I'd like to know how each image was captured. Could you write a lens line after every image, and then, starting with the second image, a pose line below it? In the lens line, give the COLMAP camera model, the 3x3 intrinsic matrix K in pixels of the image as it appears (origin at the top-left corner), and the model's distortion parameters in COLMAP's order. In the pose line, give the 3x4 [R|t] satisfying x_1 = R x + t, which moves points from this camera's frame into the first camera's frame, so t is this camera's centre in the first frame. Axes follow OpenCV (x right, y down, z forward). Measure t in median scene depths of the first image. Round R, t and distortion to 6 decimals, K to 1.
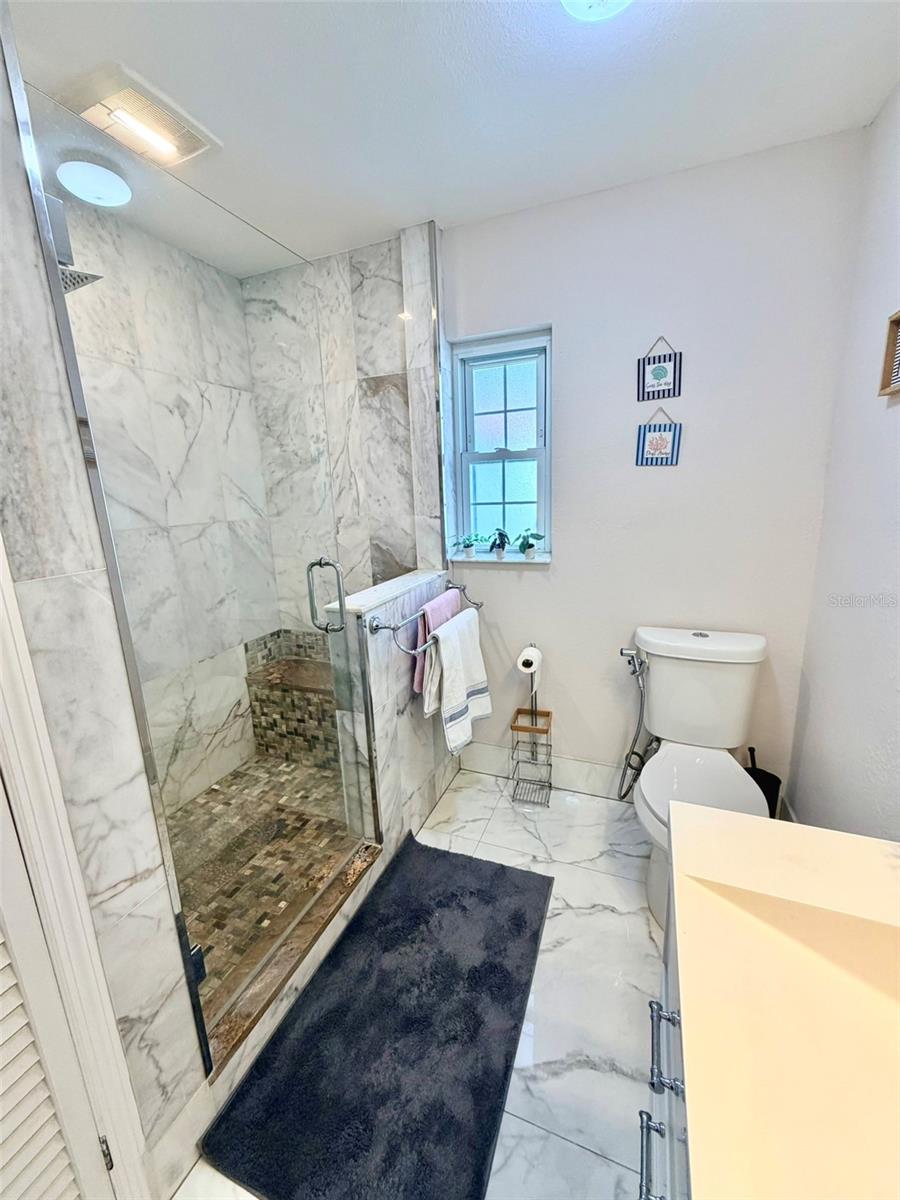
lens RADIAL K [[480.6, 0, 449.8], [0, 480.6, 597.1], [0, 0, 1]] dist [0.002380, 0.000986]
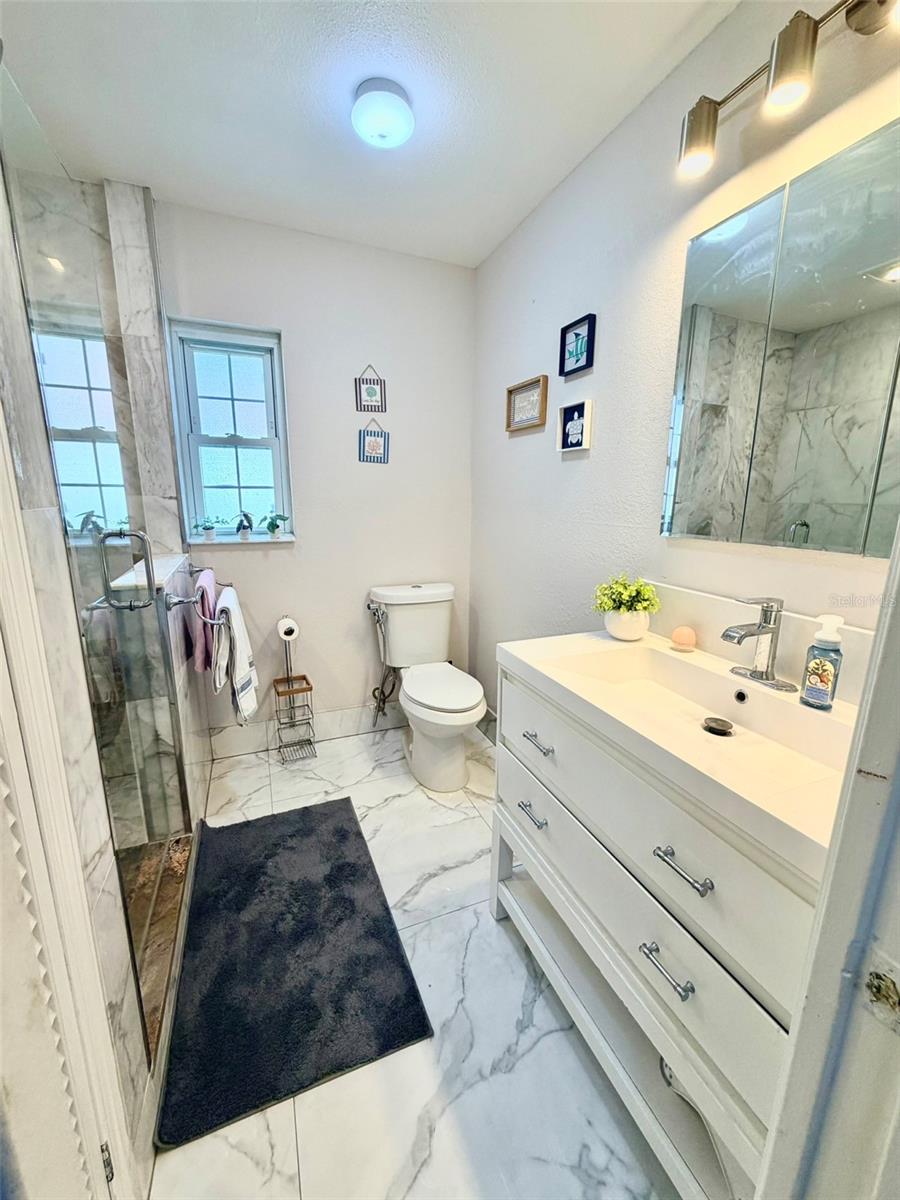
lens RADIAL K [[480.6, 0, 448.4], [0, 480.6, 598.0], [0, 0, 1]] dist [0.002380, 0.000986]
pose [[0.716864, -0.106450, 0.689039, -0.358855], [0.115796, 0.992728, 0.032895, 0.072422], [-0.687530, 0.056206, 0.723978, -0.067551]]
